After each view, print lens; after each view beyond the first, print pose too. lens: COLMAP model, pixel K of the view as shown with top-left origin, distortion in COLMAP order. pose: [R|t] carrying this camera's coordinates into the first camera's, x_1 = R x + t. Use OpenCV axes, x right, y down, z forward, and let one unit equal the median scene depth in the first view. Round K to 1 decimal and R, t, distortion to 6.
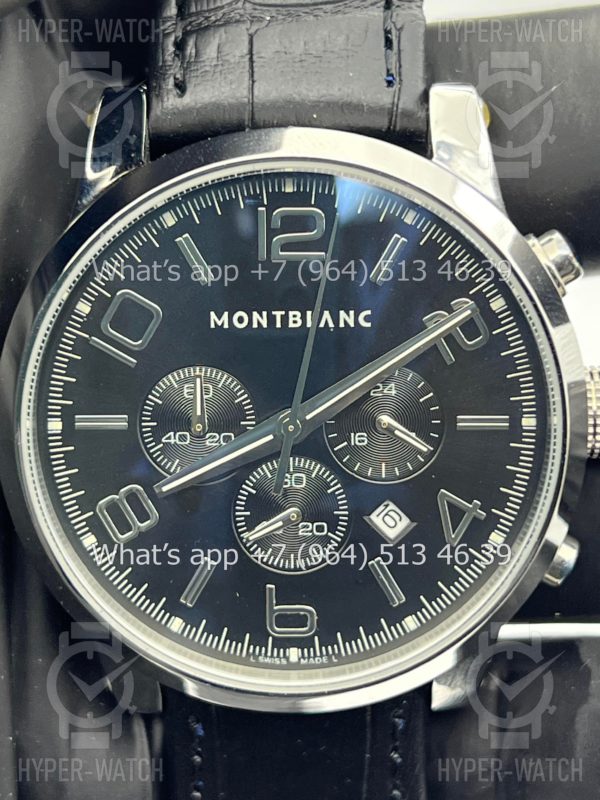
lens RADIAL K [[1981.0, 0, 291.8], [0, 1981.0, 402.4], [0, 0, 1]] dist [0.274905, 0.000000]
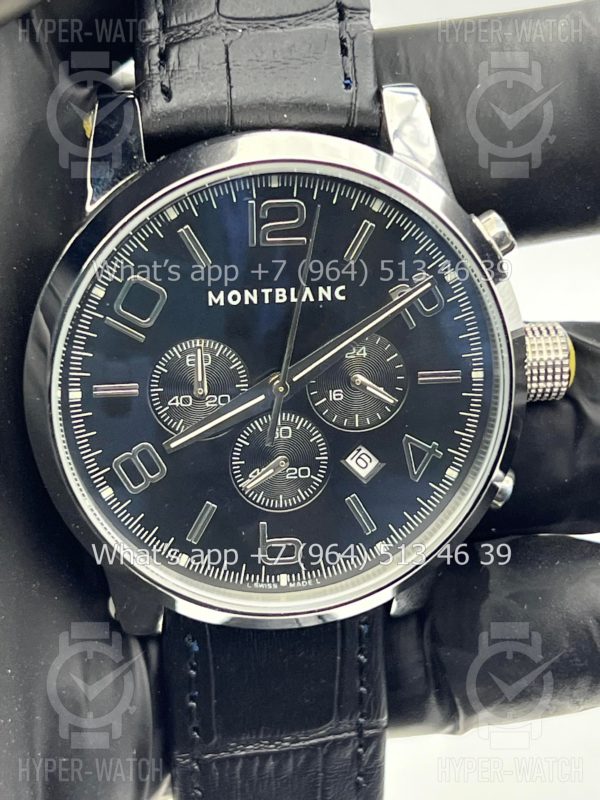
lens RADIAL K [[1981.0, 0, 293.4], [0, 1981.0, 404.7], [0, 0, 1]] dist [0.274905, 0.000000]
pose [[0.988876, -0.044100, 0.142055, -0.157197], [0.035070, 0.997239, 0.065461, -0.053286], [-0.144550, -0.059751, 0.987692, -0.151804]]
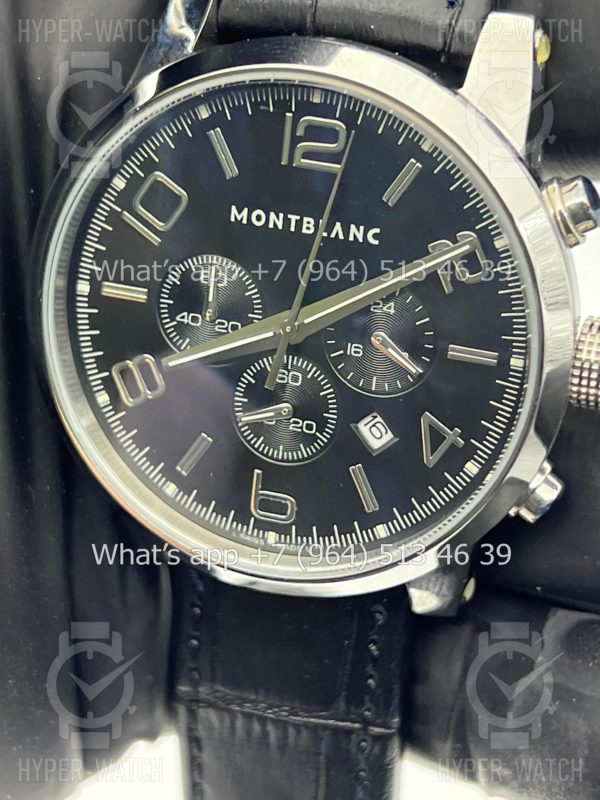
lens RADIAL K [[1981.0, 0, 280.9], [0, 1981.0, 405.0], [0, 0, 1]] dist [0.274905, 0.000000]
pose [[0.951096, 0.181948, -0.249623, 0.260608], [-0.154389, 0.979940, 0.126025, -0.077703], [0.267545, -0.081323, 0.960107, -0.007194]]
